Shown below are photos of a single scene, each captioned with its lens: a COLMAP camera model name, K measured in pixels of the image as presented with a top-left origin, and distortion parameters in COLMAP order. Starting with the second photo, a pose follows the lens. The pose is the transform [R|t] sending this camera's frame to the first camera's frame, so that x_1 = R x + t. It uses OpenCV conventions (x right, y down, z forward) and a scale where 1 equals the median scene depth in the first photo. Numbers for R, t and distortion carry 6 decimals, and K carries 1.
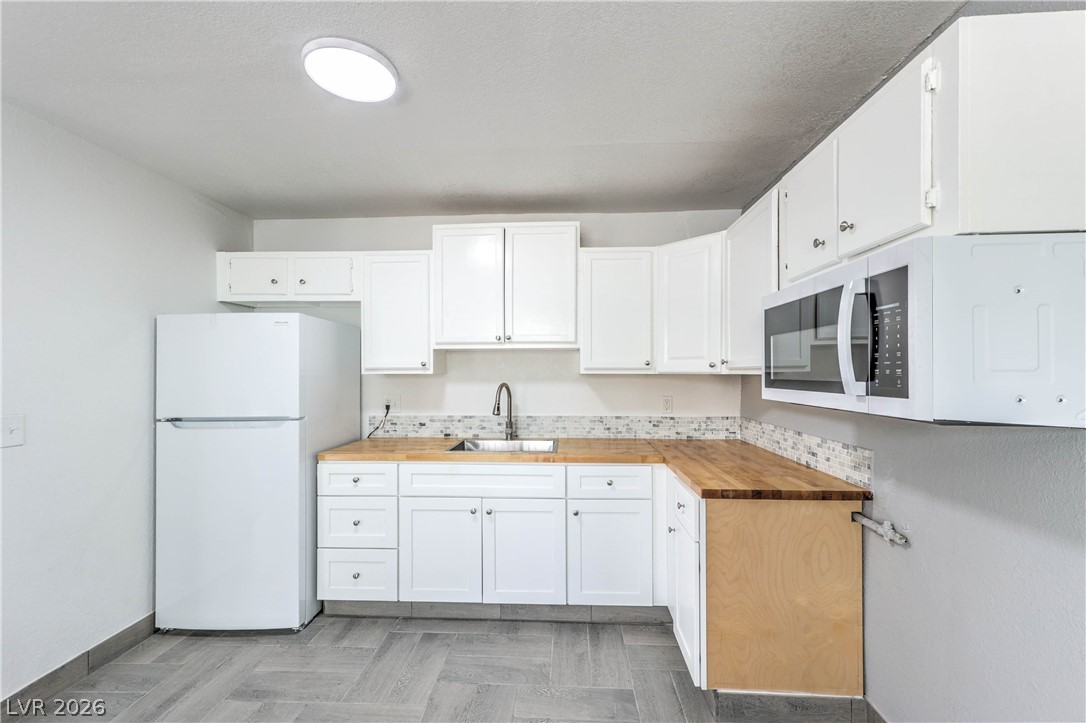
lens RADIAL K [[439.1, 0, 545.5], [0, 439.1, 372.9], [0, 0, 1]] dist [0.003132, 0.001833]
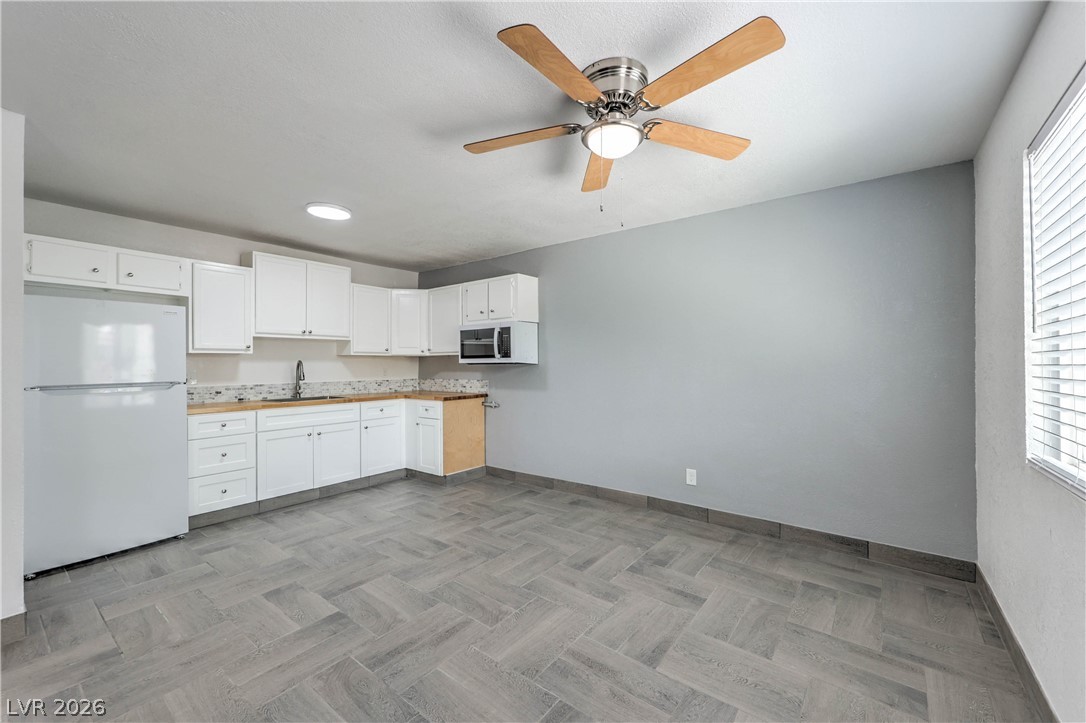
lens RADIAL K [[439.1, 0, 544.2], [0, 439.1, 357.4], [0, 0, 1]] dist [0.003132, 0.001833]
pose [[0.571032, 0.010633, 0.820859, -1.023734], [0.008064, 0.999795, -0.018560, 0.056079], [-0.820888, 0.017218, 0.570830, -0.700363]]
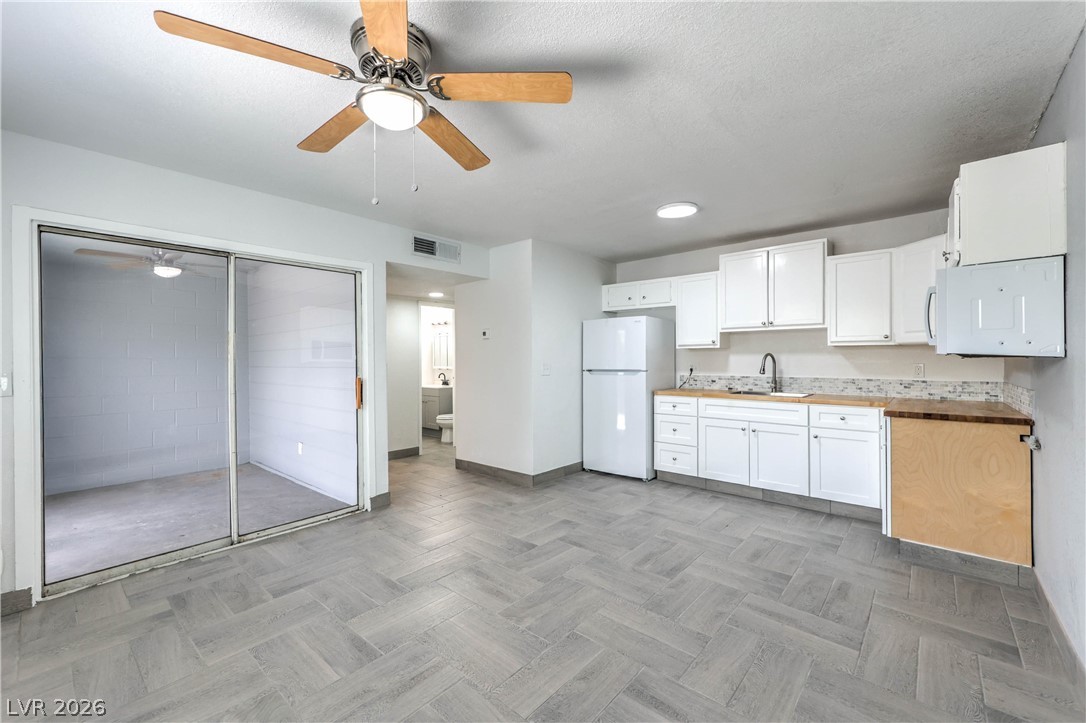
lens RADIAL K [[439.1, 0, 541.4], [0, 439.1, 358.4], [0, 0, 1]] dist [0.003132, 0.001833]
pose [[0.785264, -0.000538, -0.619160, 0.259142], [-0.002247, 0.999991, -0.003718, 0.055817], [0.619157, 0.004311, 0.785256, -0.760327]]
